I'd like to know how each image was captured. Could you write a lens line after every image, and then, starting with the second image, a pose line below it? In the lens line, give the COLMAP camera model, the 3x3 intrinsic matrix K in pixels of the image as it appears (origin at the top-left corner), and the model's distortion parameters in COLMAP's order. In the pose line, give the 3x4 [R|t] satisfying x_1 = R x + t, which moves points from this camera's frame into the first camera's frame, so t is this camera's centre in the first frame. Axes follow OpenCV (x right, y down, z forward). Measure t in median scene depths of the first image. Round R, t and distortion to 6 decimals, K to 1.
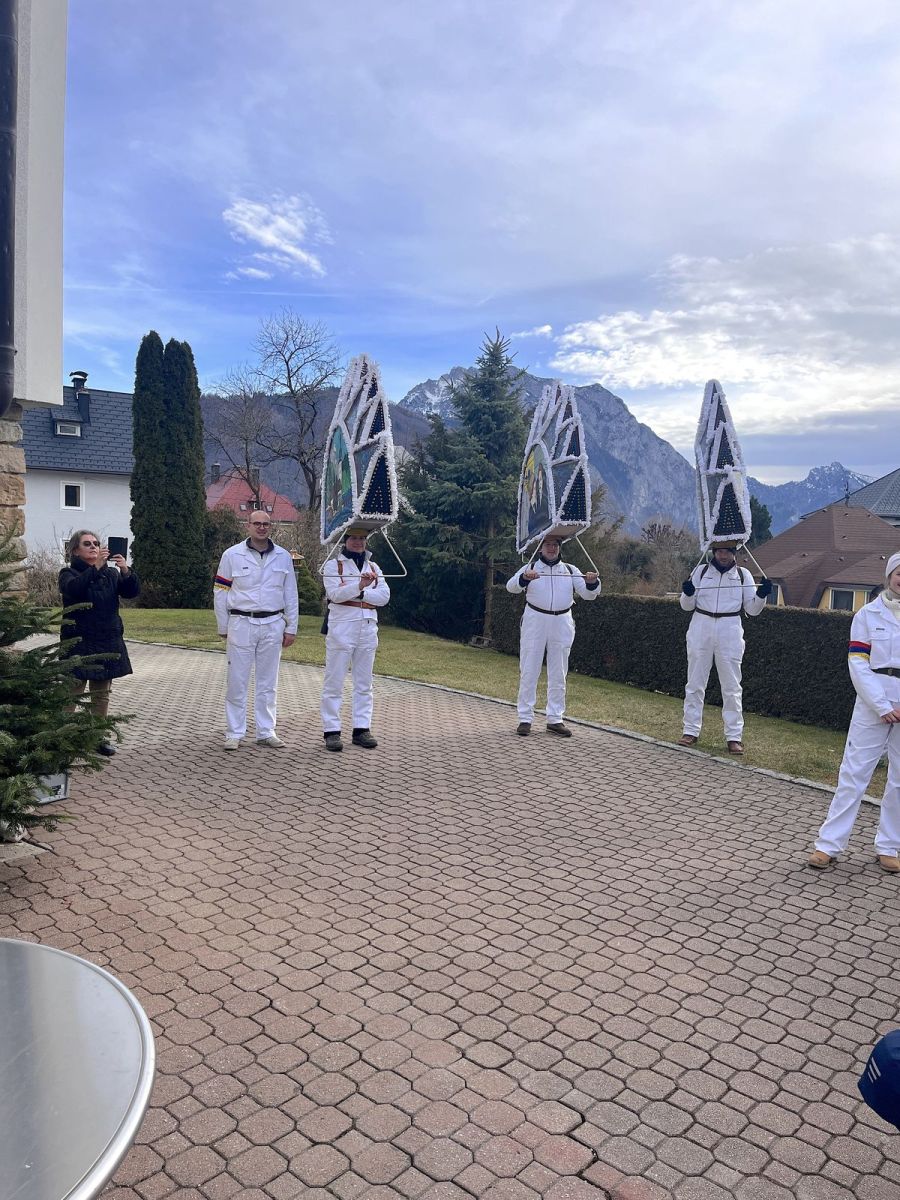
lens RADIAL K [[882.6, 0, 454.4], [0, 882.6, 605.7], [0, 0, 1]] dist [0.062245, -0.077454]
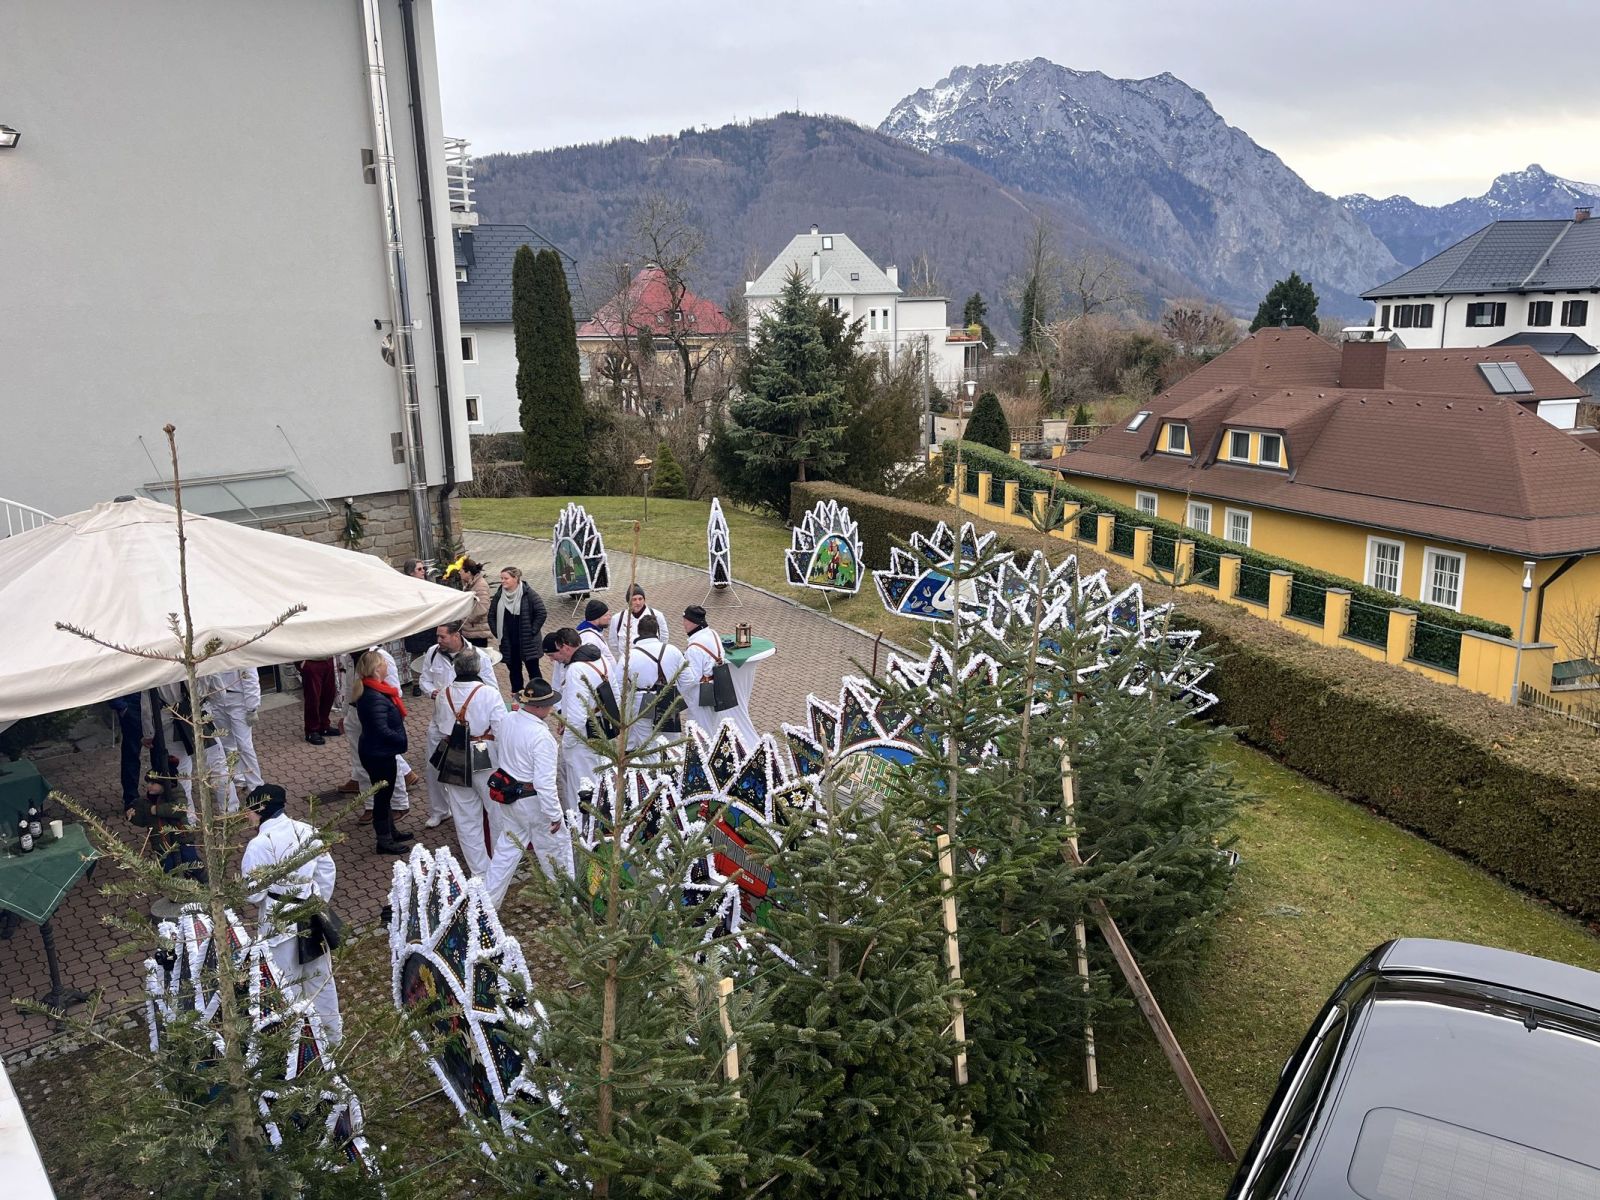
lens RADIAL K [[1179.4, 0, 801.0], [0, 1179.4, 592.5], [0, 0, 1]] dist [0.050824, -0.044463]
pose [[0.989427, -0.026355, -0.142615, 0.838551], [0.047435, 0.988073, 0.146498, -0.326356], [0.137053, -0.151714, 0.978876, -1.938404]]
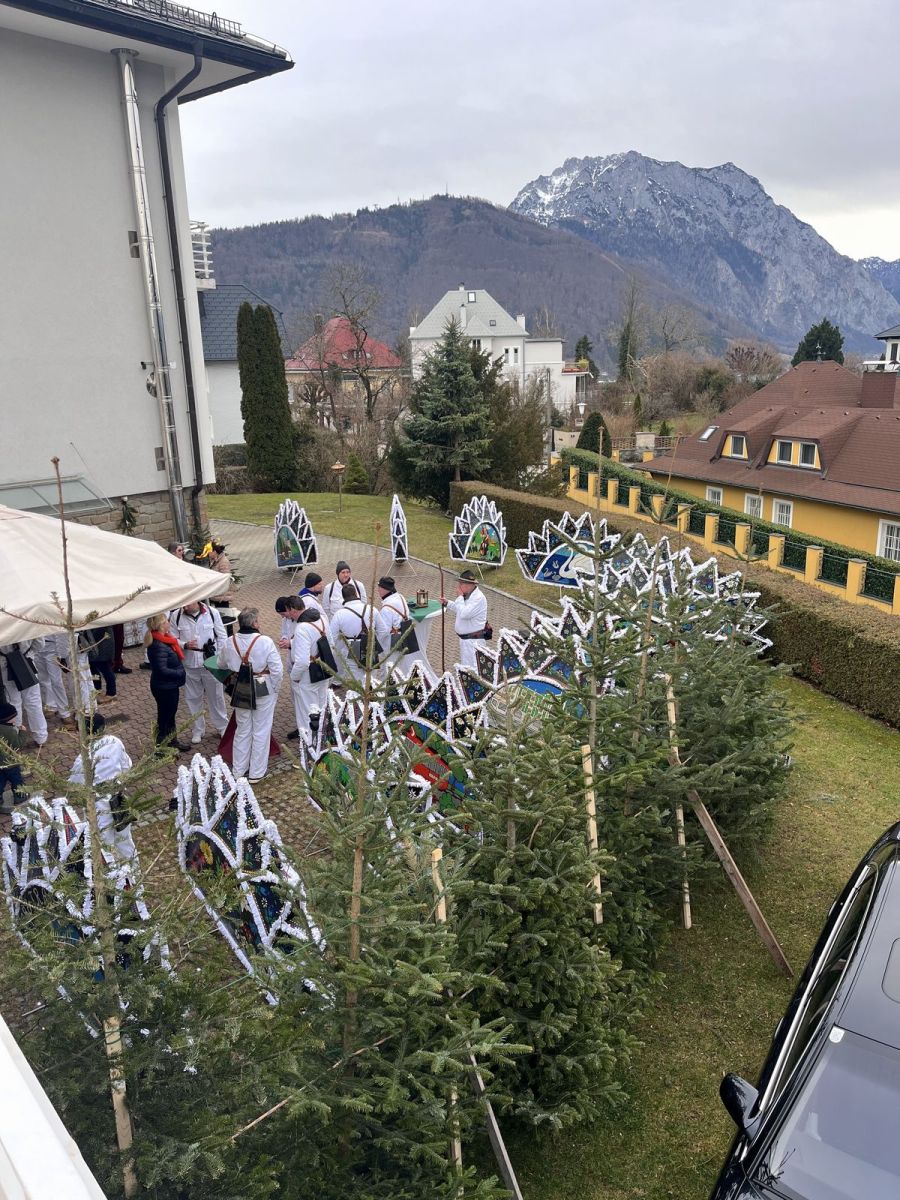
lens RADIAL K [[882.6, 0, 454.4], [0, 882.6, 605.7], [0, 0, 1]] dist [0.062245, -0.077454]
pose [[0.989709, -0.025314, -0.140839, 0.806844], [0.052620, 0.979649, 0.193697, -0.338216], [0.133069, -0.199115, 0.970900, -1.961098]]
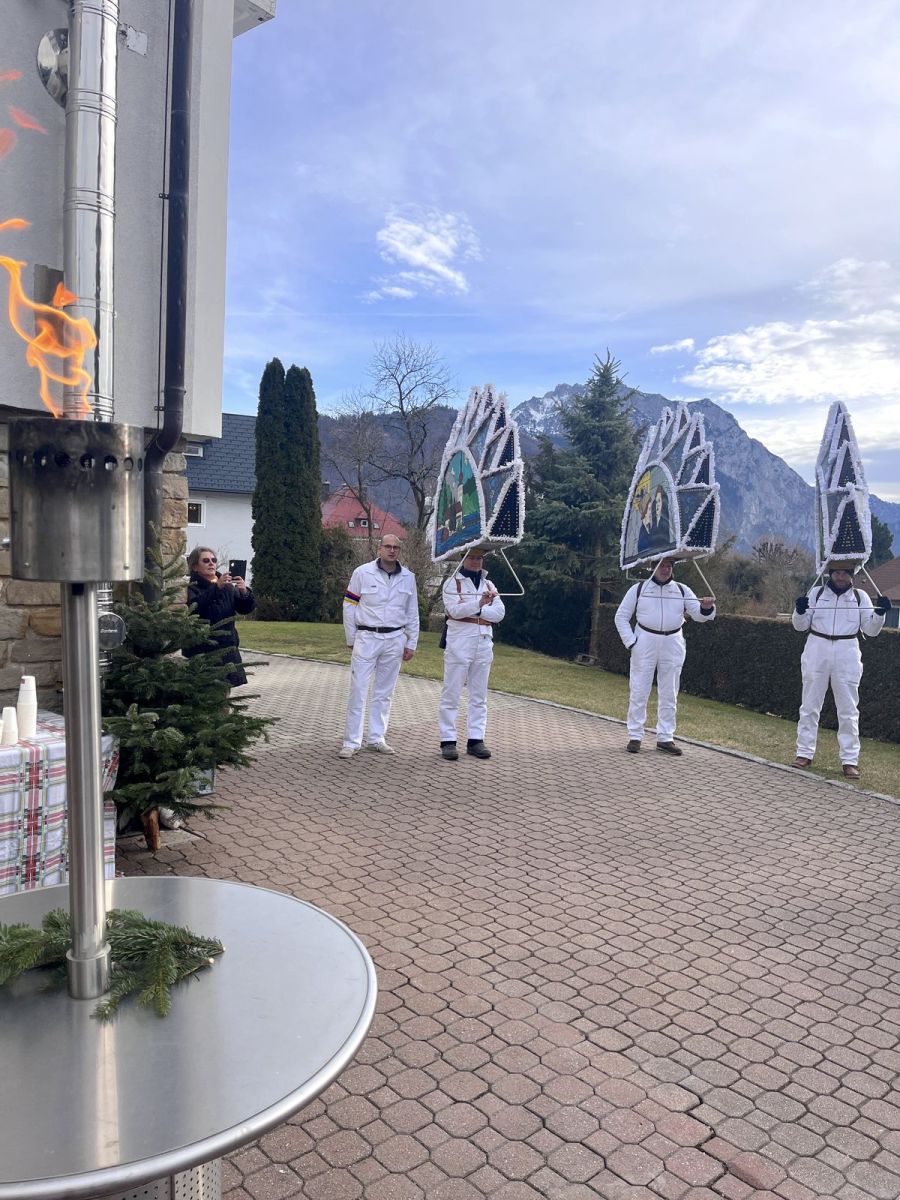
lens RADIAL K [[882.6, 0, 454.4], [0, 882.6, 605.7], [0, 0, 1]] dist [0.062245, -0.077454]
pose [[0.993383, 0.014199, -0.113972, -0.017975], [-0.016352, 0.999705, -0.017982, -0.000104], [0.113683, 0.019727, 0.993321, -0.057516]]
